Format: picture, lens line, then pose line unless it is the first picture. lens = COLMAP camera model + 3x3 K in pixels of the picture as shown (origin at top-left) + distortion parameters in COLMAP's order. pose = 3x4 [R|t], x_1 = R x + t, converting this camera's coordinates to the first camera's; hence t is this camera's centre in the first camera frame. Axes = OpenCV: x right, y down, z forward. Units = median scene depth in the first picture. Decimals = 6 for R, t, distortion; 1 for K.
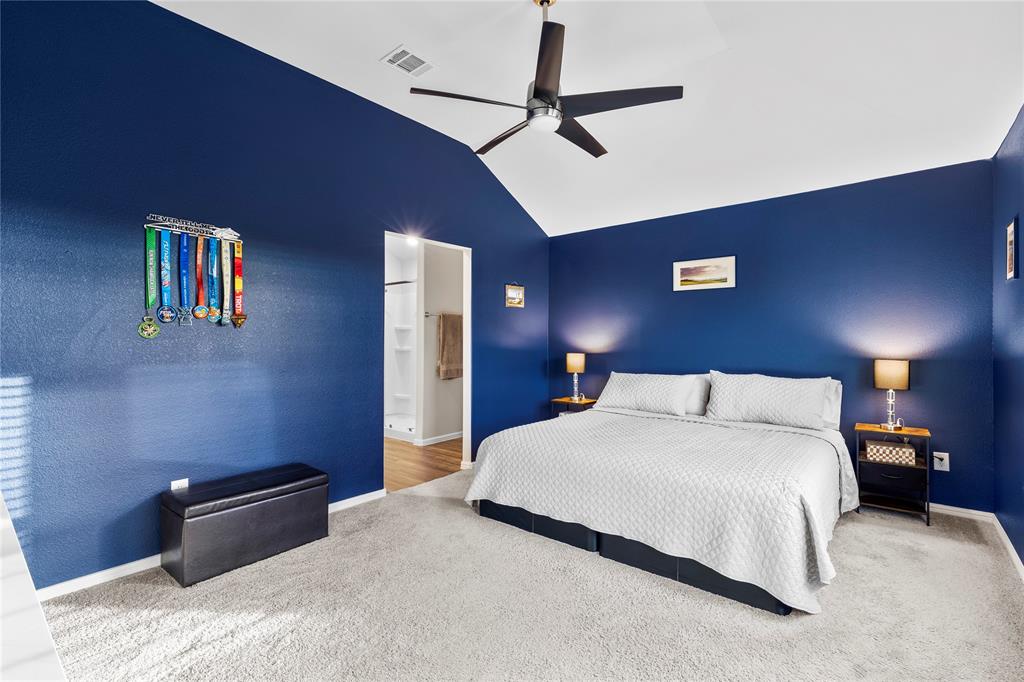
lens RADIAL K [[465.7, 0, 515.7], [0, 465.7, 338.3], [0, 0, 1]] dist [0.004676, 0.000223]
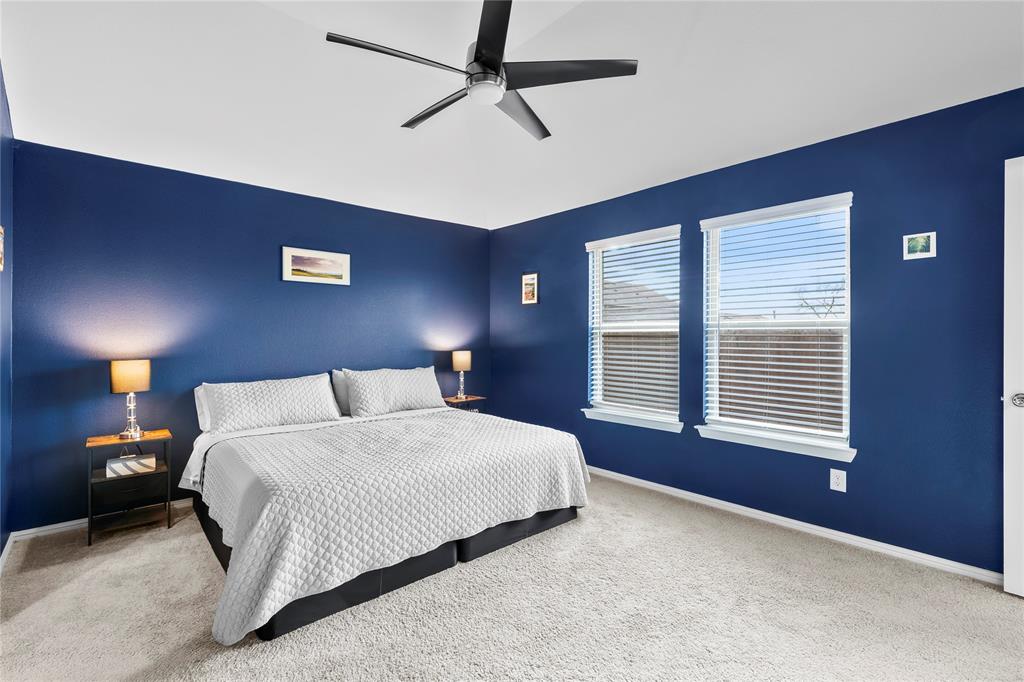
lens RADIAL K [[465.7, 0, 518.2], [0, 465.7, 338.6], [0, 0, 1]] dist [0.004676, 0.000223]
pose [[0.153714, -0.001960, 0.988113, -0.475661], [0.003980, 0.999991, 0.001365, 0.006664], [-0.988107, 0.003723, 0.153720, 0.482468]]
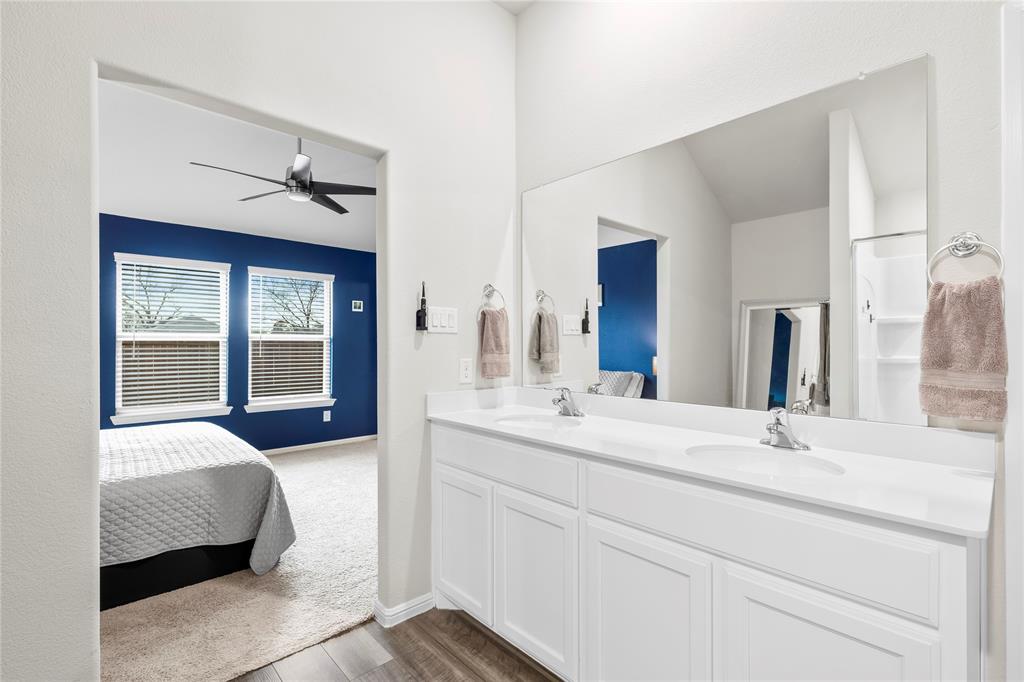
lens RADIAL K [[465.7, 0, 516.9], [0, 465.7, 340.7], [0, 0, 1]] dist [0.004676, 0.000223]
pose [[-0.990545, 0.001330, 0.137185, -0.469829], [0.001246, 0.999999, -0.000701, -0.007958], [-0.137185, -0.000523, -0.990545, 1.839834]]
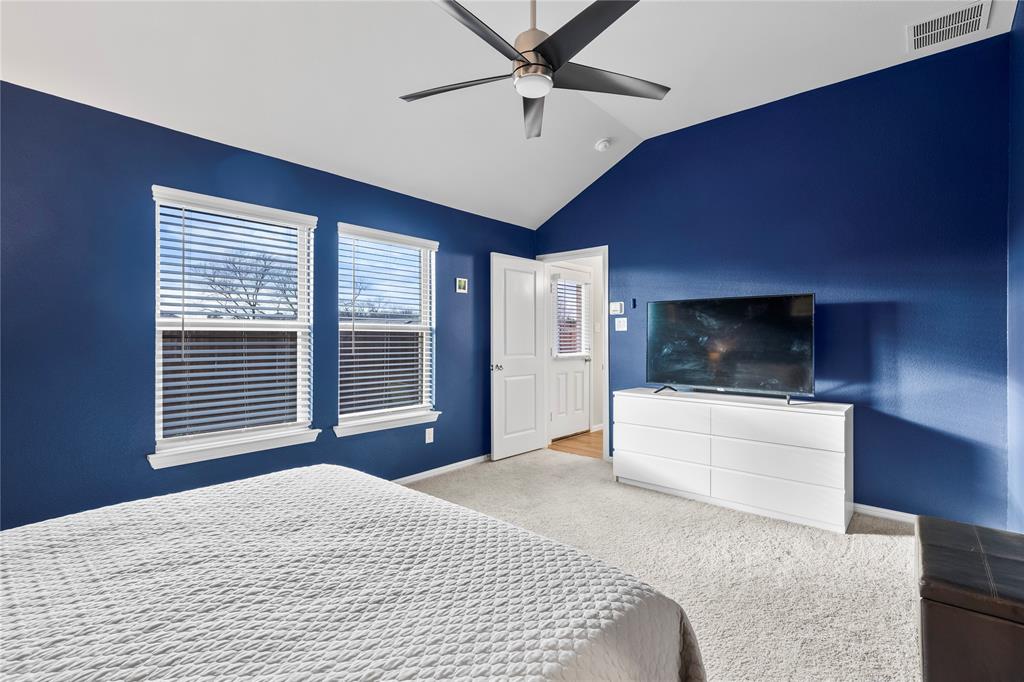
lens RADIAL K [[465.7, 0, 519.3], [0, 465.7, 337.6], [0, 0, 1]] dist [0.004676, 0.000223]
pose [[-0.999700, 0.003611, 0.024235, 0.300596], [0.003719, 0.999984, 0.004375, 0.001575], [-0.024219, 0.004464, -0.999697, 1.413240]]
